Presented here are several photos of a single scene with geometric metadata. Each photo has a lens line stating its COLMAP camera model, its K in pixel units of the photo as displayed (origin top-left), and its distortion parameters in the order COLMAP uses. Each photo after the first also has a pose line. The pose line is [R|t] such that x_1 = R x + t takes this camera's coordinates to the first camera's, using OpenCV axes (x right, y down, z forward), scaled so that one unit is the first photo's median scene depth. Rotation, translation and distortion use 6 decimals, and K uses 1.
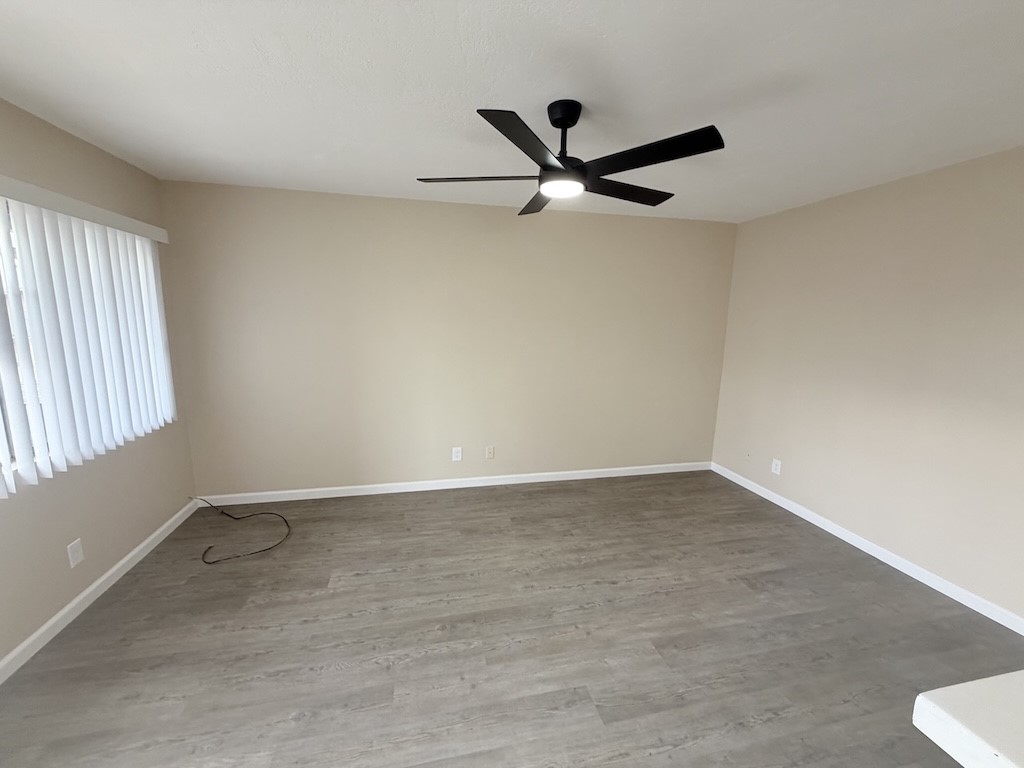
lens RADIAL K [[405.3, 0, 507.7], [0, 405.3, 385.4], [0, 0, 1]] dist [-0.000387, 0.000343]
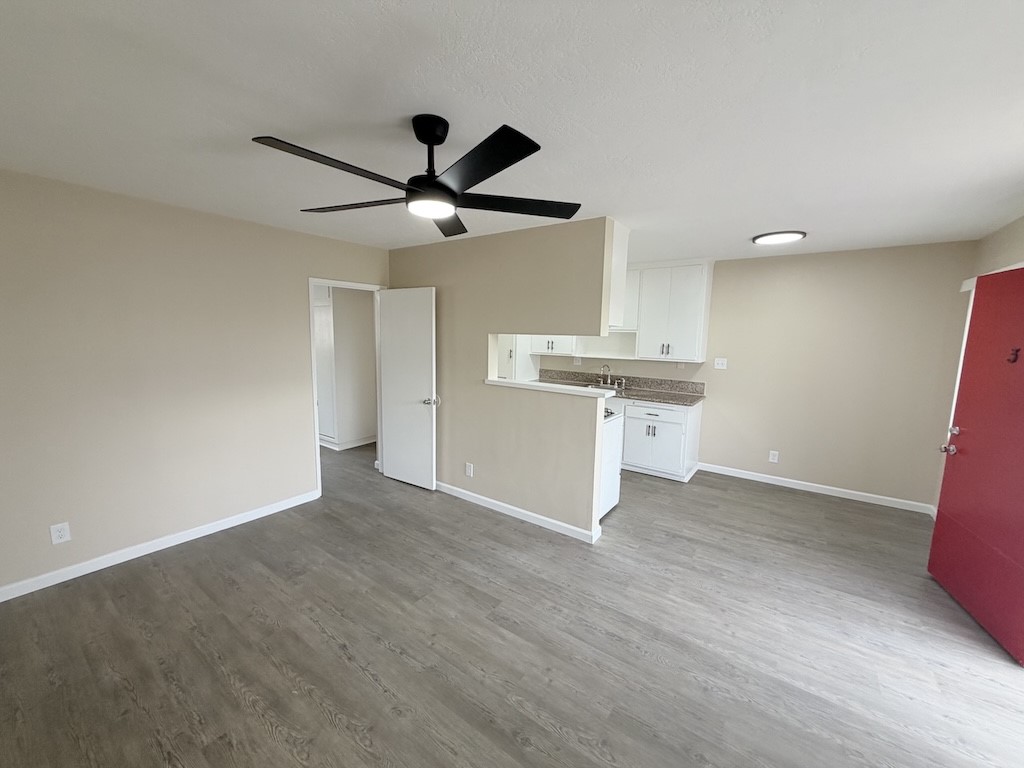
lens RADIAL K [[405.3, 0, 512.7], [0, 405.3, 378.2], [0, 0, 1]] dist [-0.000387, 0.000343]
pose [[-0.664188, -0.115155, 0.738643, -0.646662], [0.097543, 0.966268, 0.238353, -0.274314], [-0.741174, 0.230361, -0.630551, 1.360633]]
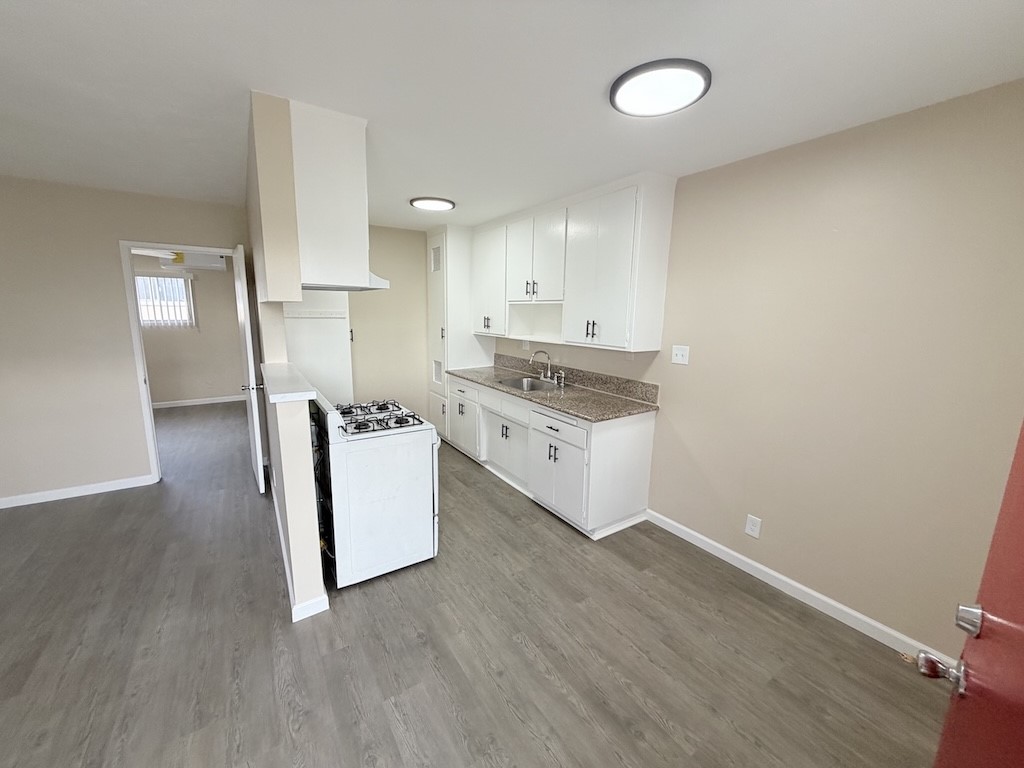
lens RADIAL K [[405.3, 0, 509.0], [0, 405.3, 386.6], [0, 0, 1]] dist [-0.000387, 0.000343]
pose [[-0.354695, -0.196602, 0.914078, -0.784676], [0.137079, 0.956143, 0.258841, -0.017057], [-0.924879, 0.217111, -0.312190, -0.012756]]
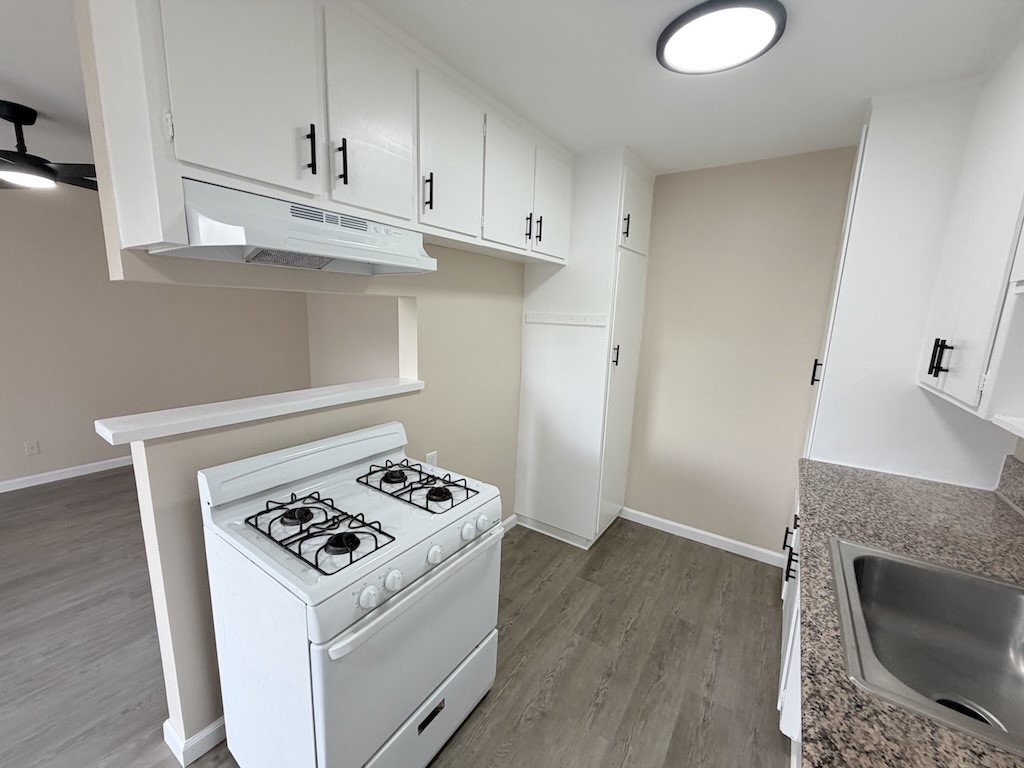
lens RADIAL K [[405.3, 0, 511.2], [0, 405.3, 386.6], [0, 0, 1]] dist [-0.000387, 0.000343]
pose [[0.733042, -0.116269, 0.670173, 0.264600], [0.094959, 0.993126, 0.068432, 0.127767], [-0.673523, 0.013475, 0.739044, -0.654553]]
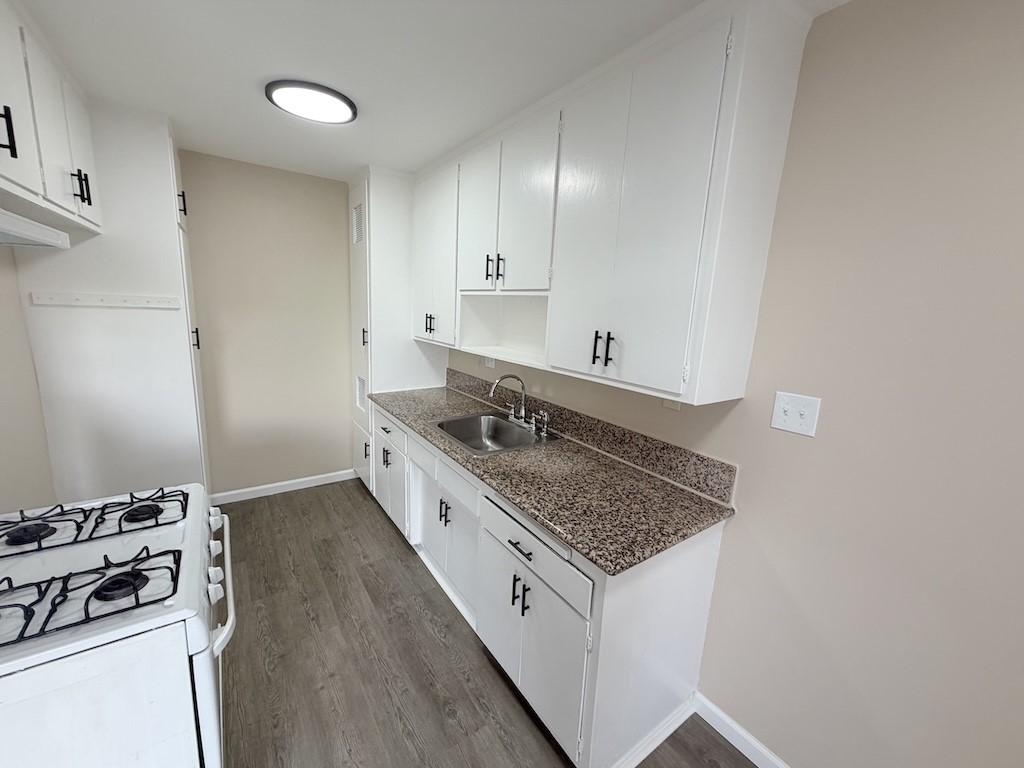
lens RADIAL K [[405.3, 0, 506.1], [0, 405.3, 389.2], [0, 0, 1]] dist [-0.000387, 0.000343]
pose [[-0.377450, -0.221864, 0.899059, -0.106781], [0.103122, 0.954766, 0.278905, 0.053265], [-0.920270, 0.197985, -0.337497, -0.373030]]
